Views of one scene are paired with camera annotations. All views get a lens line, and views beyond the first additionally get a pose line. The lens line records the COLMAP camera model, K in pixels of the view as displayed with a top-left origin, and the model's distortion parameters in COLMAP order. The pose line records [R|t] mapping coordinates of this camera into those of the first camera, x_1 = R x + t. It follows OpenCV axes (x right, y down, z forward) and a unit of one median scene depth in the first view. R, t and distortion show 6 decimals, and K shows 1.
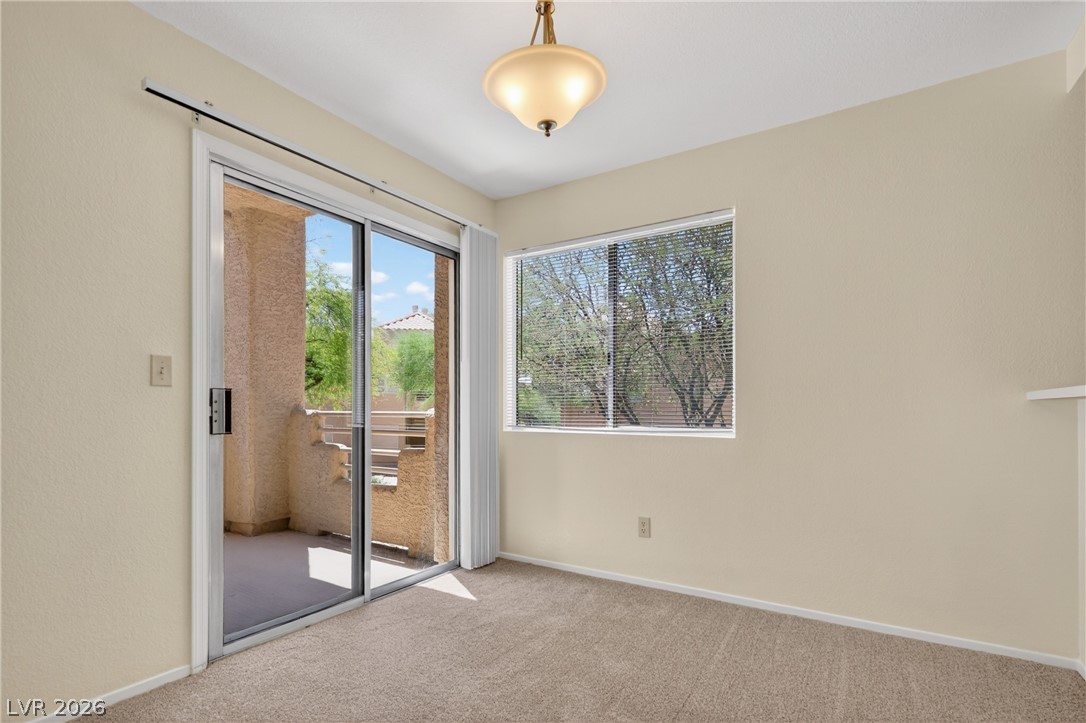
lens RADIAL K [[517.8, 0, 544.5], [0, 517.8, 411.6], [0, 0, 1]] dist [-0.003208, -0.000161]
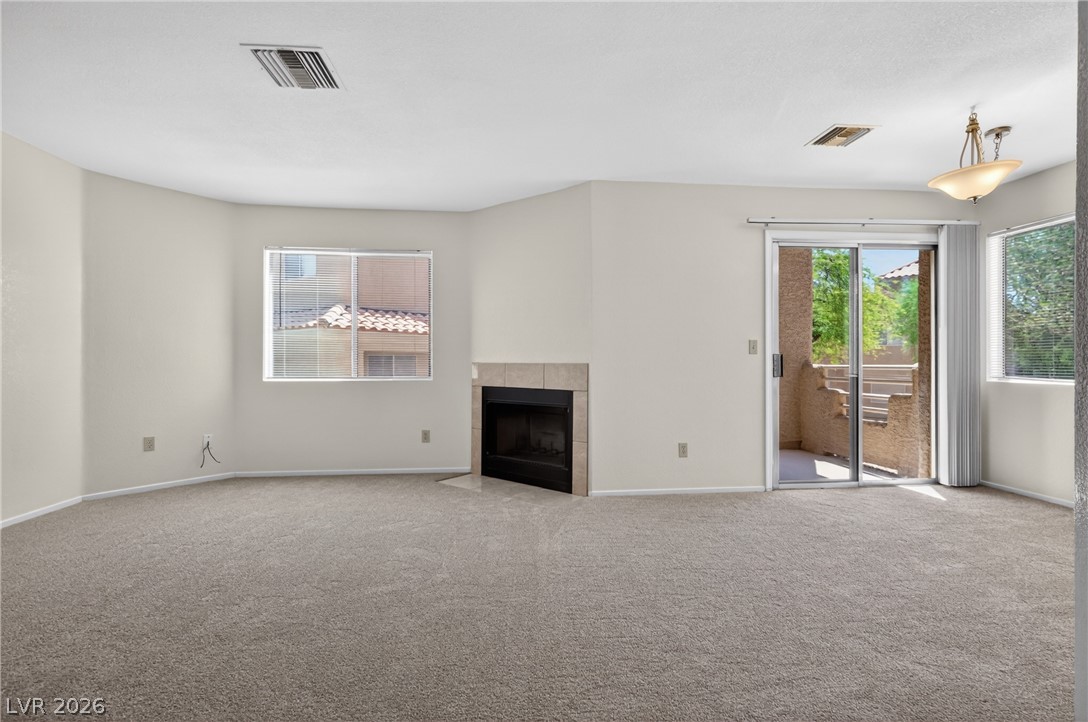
lens RADIAL K [[506.0, 0, 543.8], [0, 506.0, 365.9], [0, 0, 1]] dist [0.000257, -0.000171]
pose [[0.621326, -0.000875, -0.783551, 0.162076], [0.001853, 0.999998, 0.000352, -0.000615], [0.783550, -0.001671, 0.621327, -0.432369]]
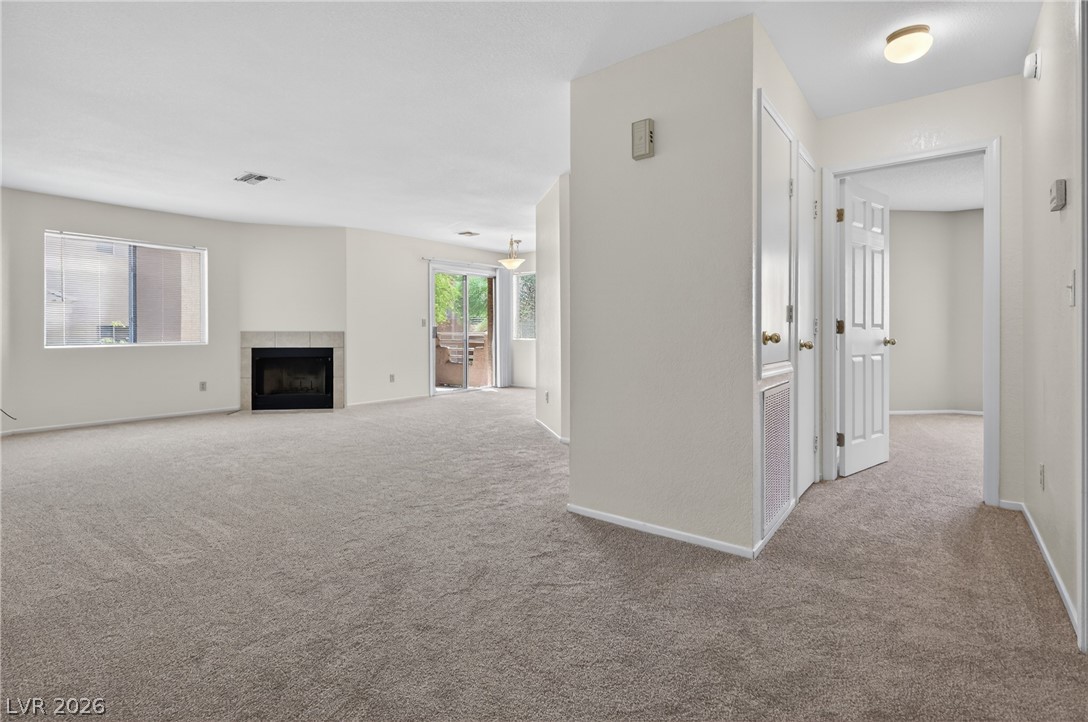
lens RADIAL K [[511.3, 0, 545.3], [0, 511.3, 335.8], [0, 0, 1]] dist [-0.000109, -0.000014]
pose [[0.995669, -0.007332, -0.092684, 0.266681], [0.007892, 0.999953, 0.005672, 0.004296], [0.092638, -0.006379, 0.995679, -1.298345]]
